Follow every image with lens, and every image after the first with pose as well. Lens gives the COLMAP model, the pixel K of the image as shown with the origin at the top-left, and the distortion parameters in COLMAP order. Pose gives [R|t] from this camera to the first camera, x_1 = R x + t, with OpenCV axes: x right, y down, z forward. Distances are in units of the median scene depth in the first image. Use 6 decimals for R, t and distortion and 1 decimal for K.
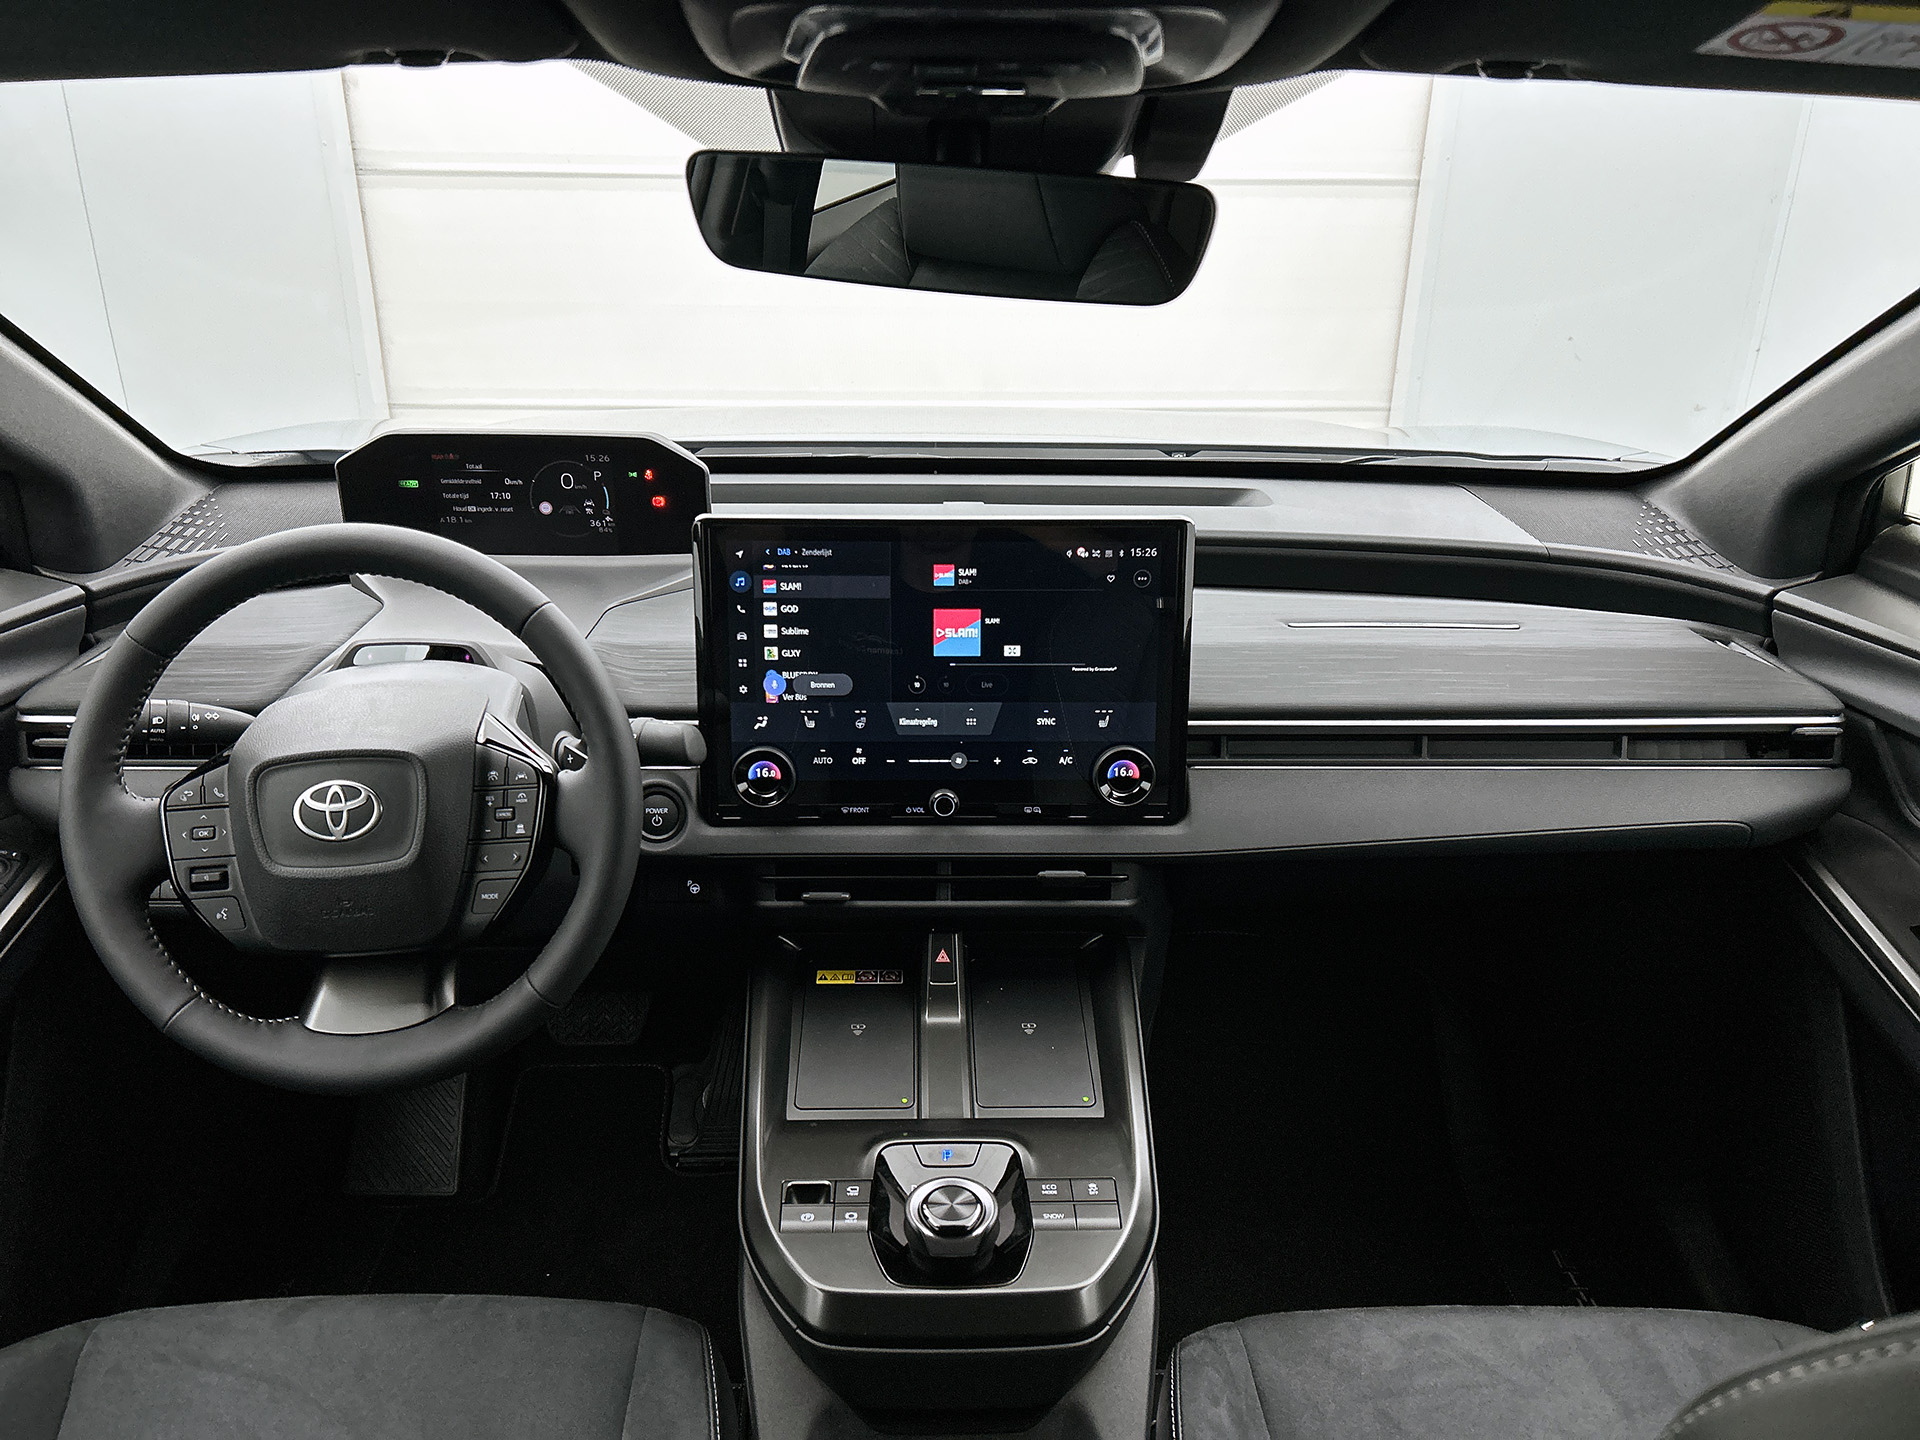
lens RADIAL K [[1444.9, 0, 960.0], [0, 1444.9, 720.0], [0, 0, 1]] dist [0.006553, -0.003257]
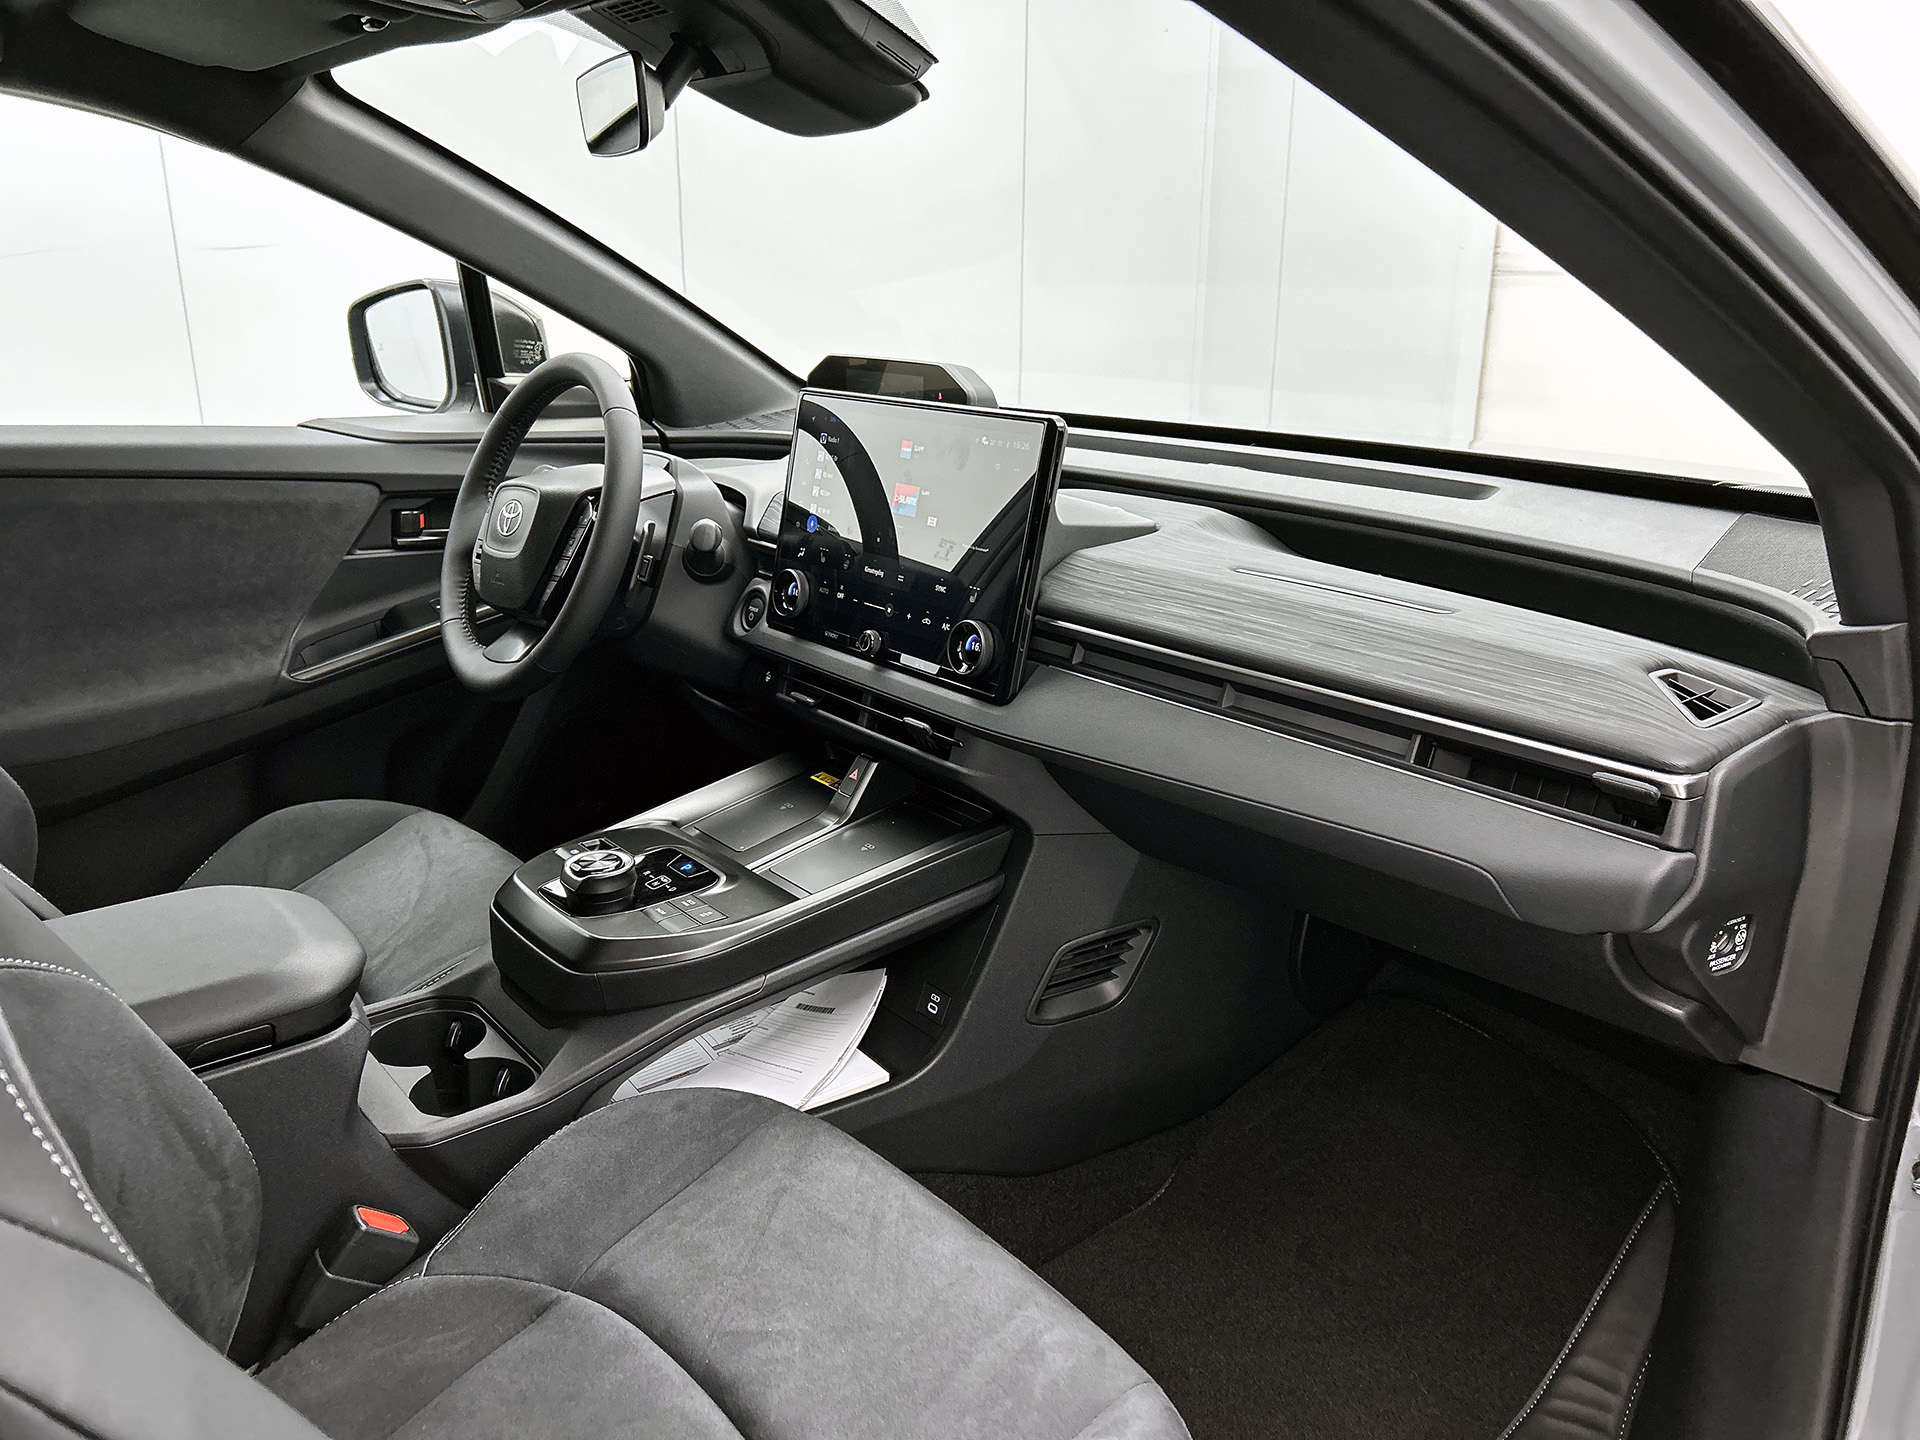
lens RADIAL K [[1444.9, 0, 960.0], [0, 1444.9, 720.0], [0, 0, 1]] dist [0.006553, -0.003257]
pose [[0.576143, 0.217278, -0.787940, 0.843057], [-0.298326, 0.953413, 0.044771, 0.037334], [0.760960, 0.209269, 0.614122, 0.286430]]
